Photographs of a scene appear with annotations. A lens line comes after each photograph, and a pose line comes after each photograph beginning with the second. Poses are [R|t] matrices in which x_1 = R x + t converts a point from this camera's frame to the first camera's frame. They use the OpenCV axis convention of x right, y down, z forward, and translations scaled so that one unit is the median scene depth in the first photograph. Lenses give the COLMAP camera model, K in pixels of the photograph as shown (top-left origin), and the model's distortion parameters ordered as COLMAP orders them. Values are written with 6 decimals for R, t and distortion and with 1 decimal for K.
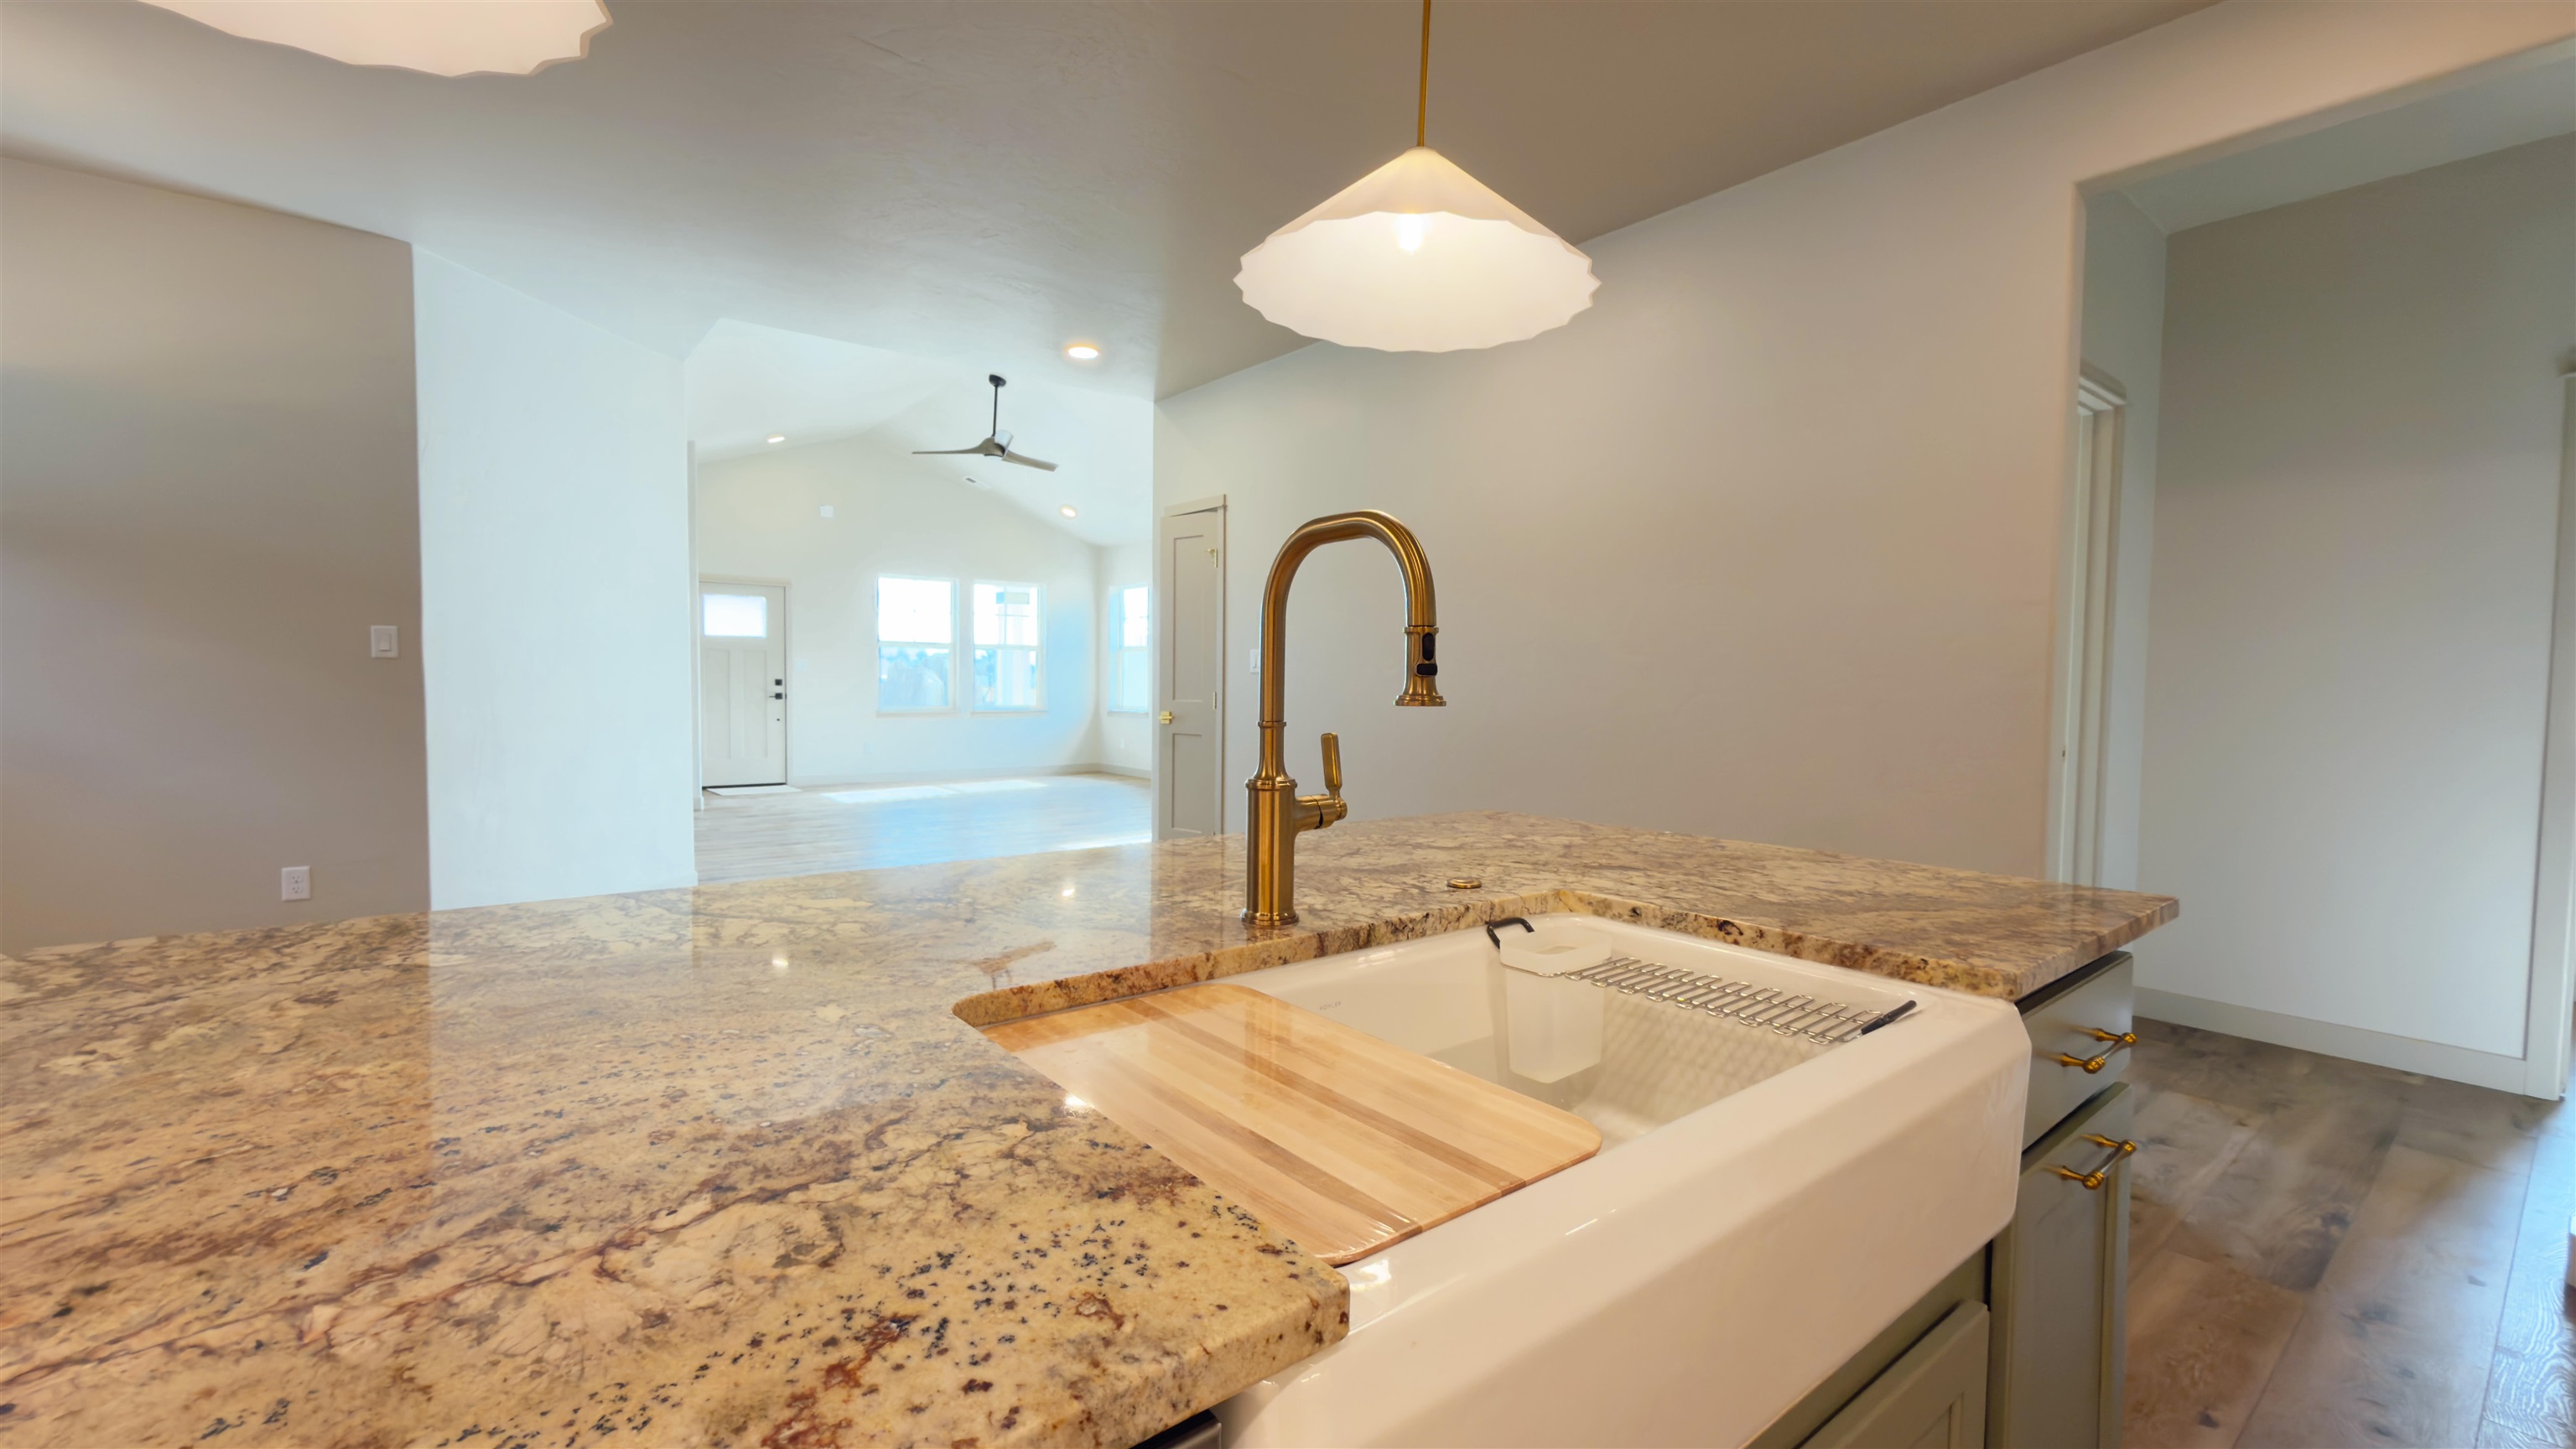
lens RADIAL K [[1068.3, 0, 1288.0], [0, 1068.3, 724.5], [0, 0, 1]] dist [-0.002591, -0.000243]
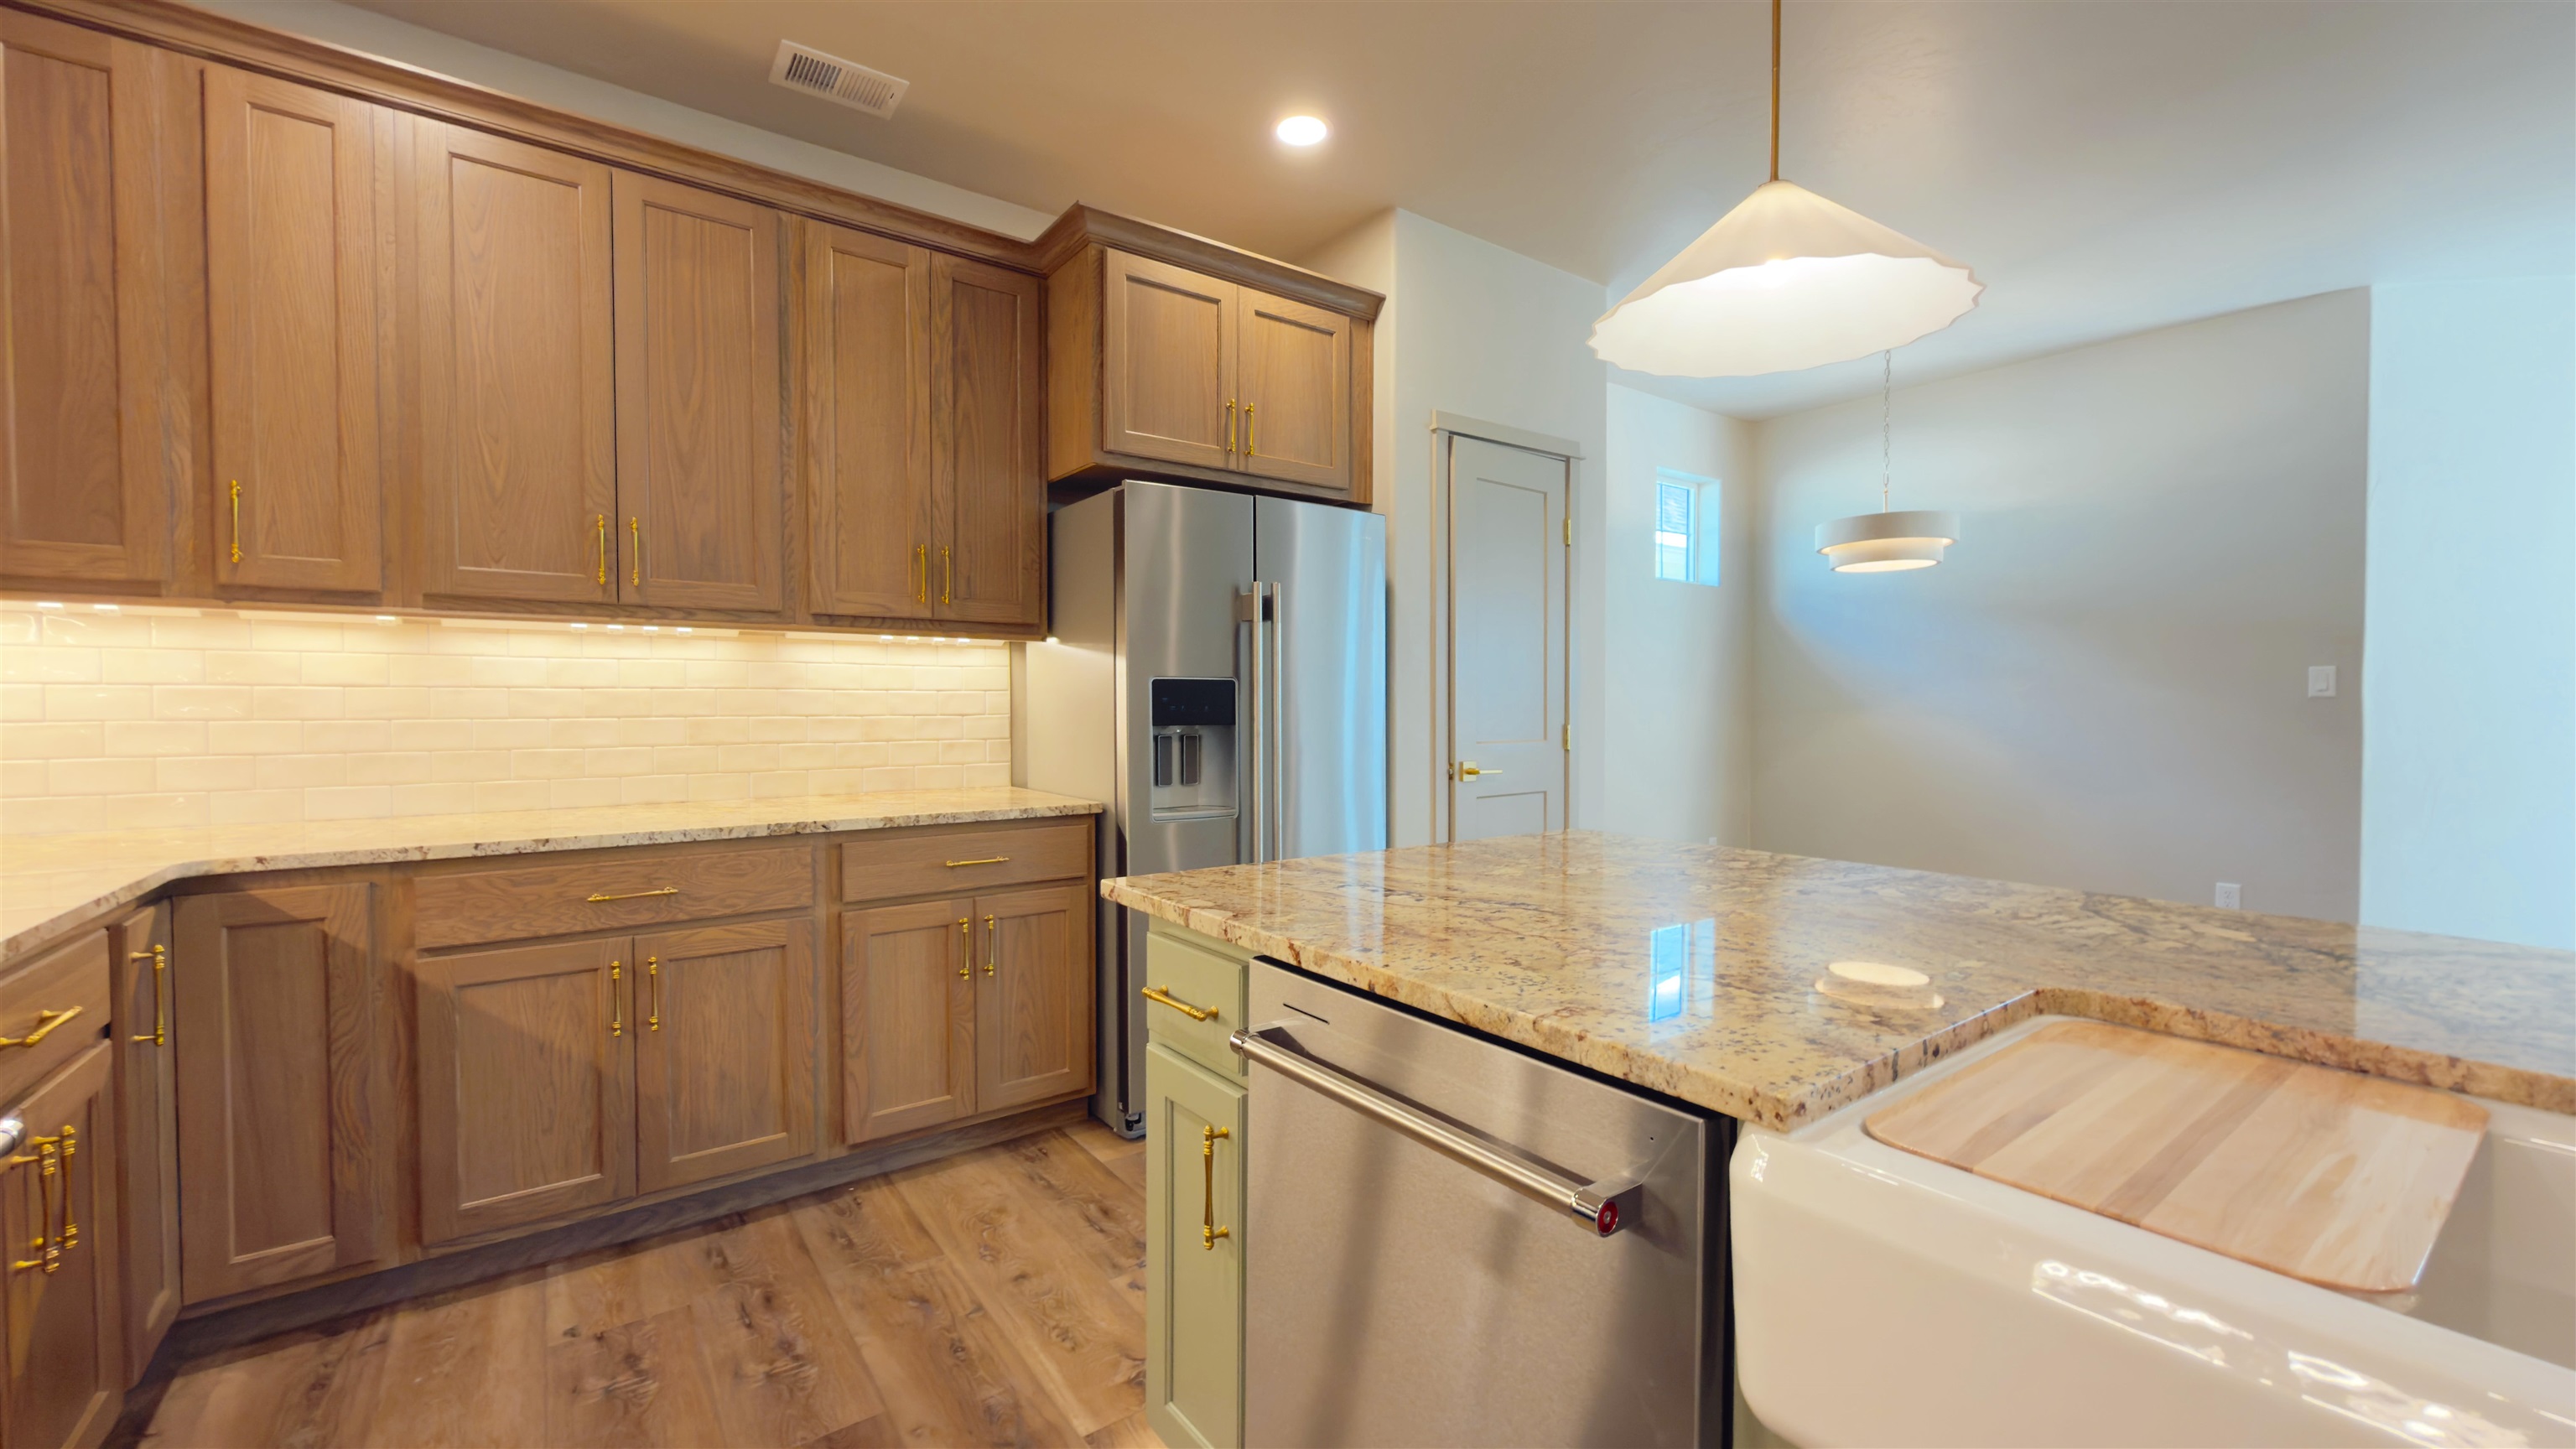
lens RADIAL K [[1034.2, 0, 1288.0], [0, 1034.2, 724.5], [0, 0, 1]] dist [0.000733, 0.000169]
pose [[-0.039157, 0.008603, -0.999196, 0.140391], [-0.043129, 0.999016, 0.010292, -0.001959], [0.998302, 0.043498, -0.038747, 0.024757]]
